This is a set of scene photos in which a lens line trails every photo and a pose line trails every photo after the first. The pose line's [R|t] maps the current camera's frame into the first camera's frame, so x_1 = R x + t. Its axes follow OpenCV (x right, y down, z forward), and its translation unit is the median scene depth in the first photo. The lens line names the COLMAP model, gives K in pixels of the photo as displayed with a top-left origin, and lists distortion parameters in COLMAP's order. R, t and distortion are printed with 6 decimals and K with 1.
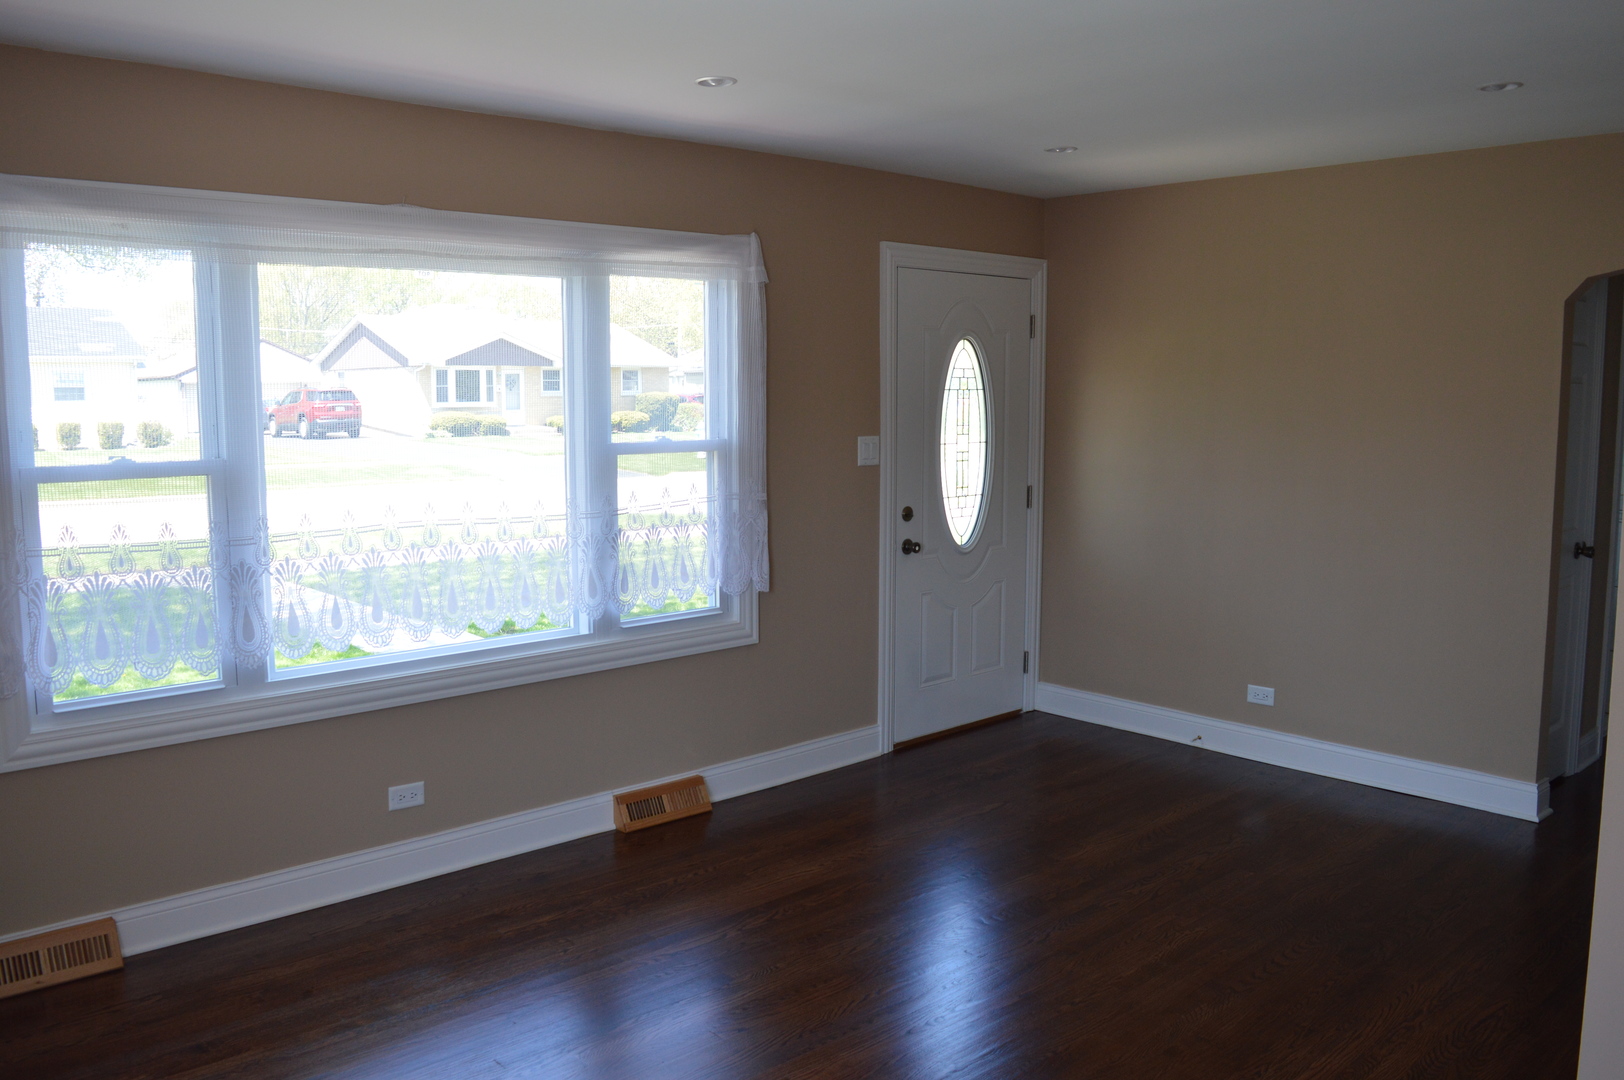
lens RADIAL K [[1293.3, 0, 812.0], [0, 1293.3, 540.0], [0, 0, 1]] dist [-0.082665, -0.006597]
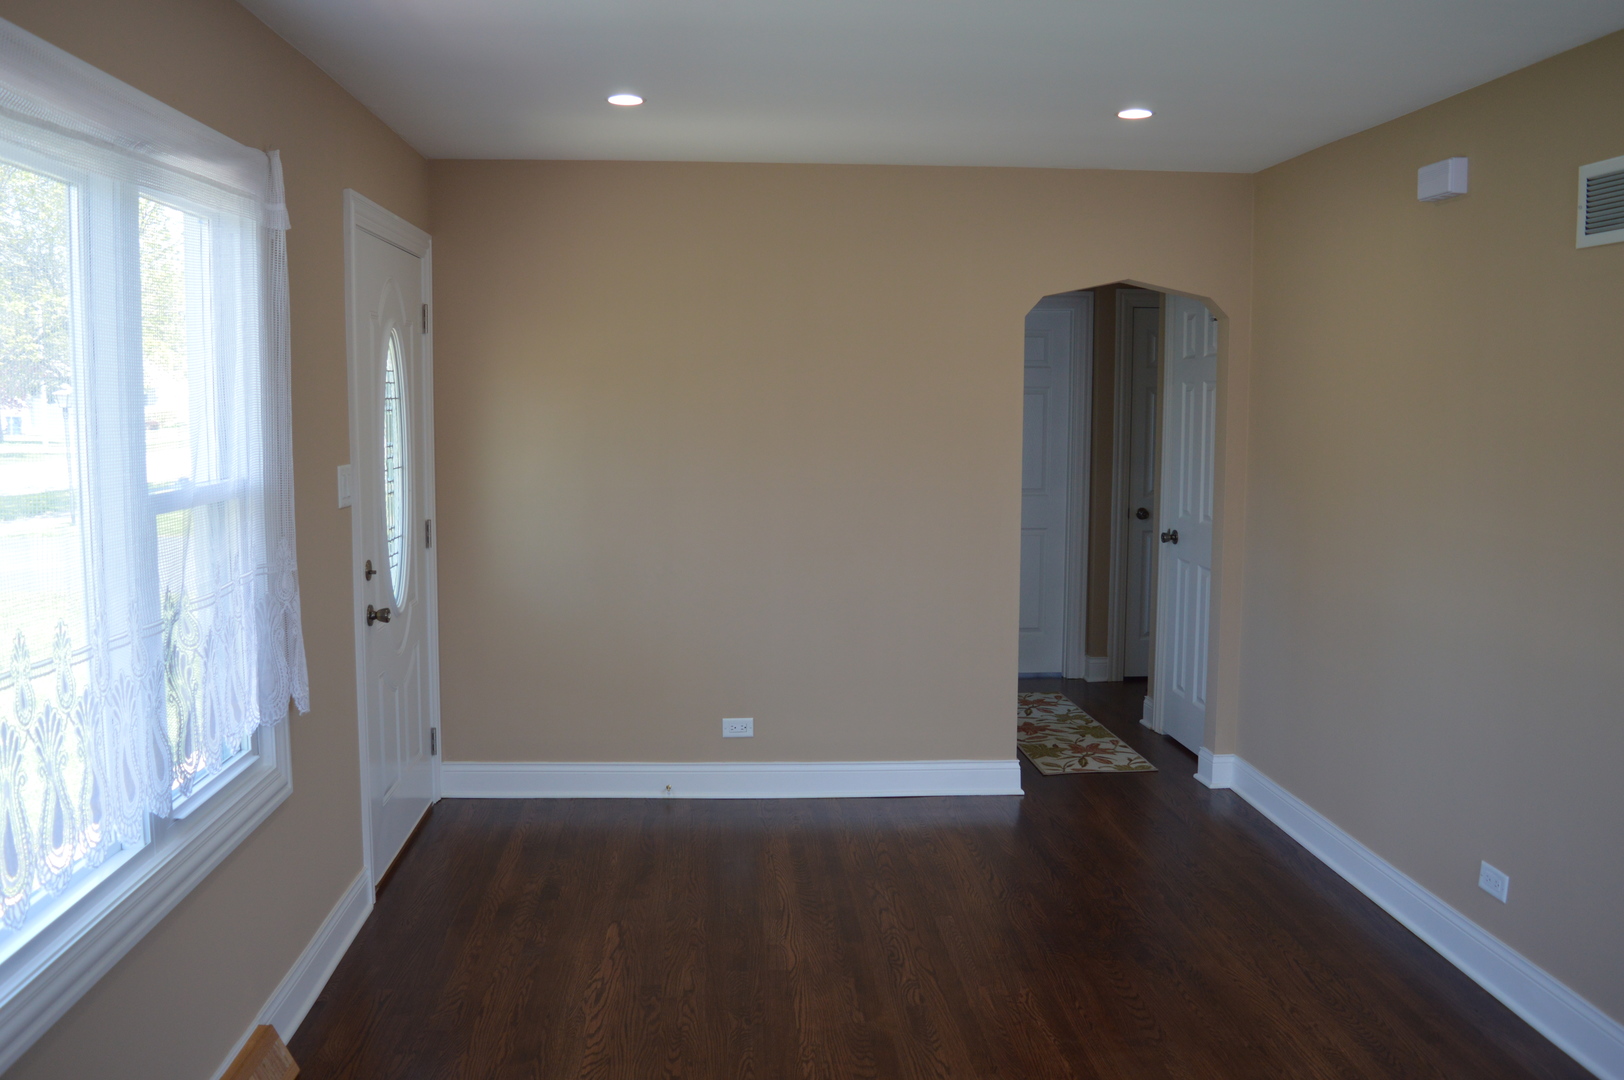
lens RADIAL K [[1293.3, 0, 812.0], [0, 1293.3, 540.0], [0, 0, 1]] dist [-0.082665, -0.006597]
pose [[0.628986, -0.080497, 0.773238, -0.364145], [0.082515, 0.995919, 0.036557, -0.048417], [-0.773025, 0.040810, 0.633062, 0.402720]]
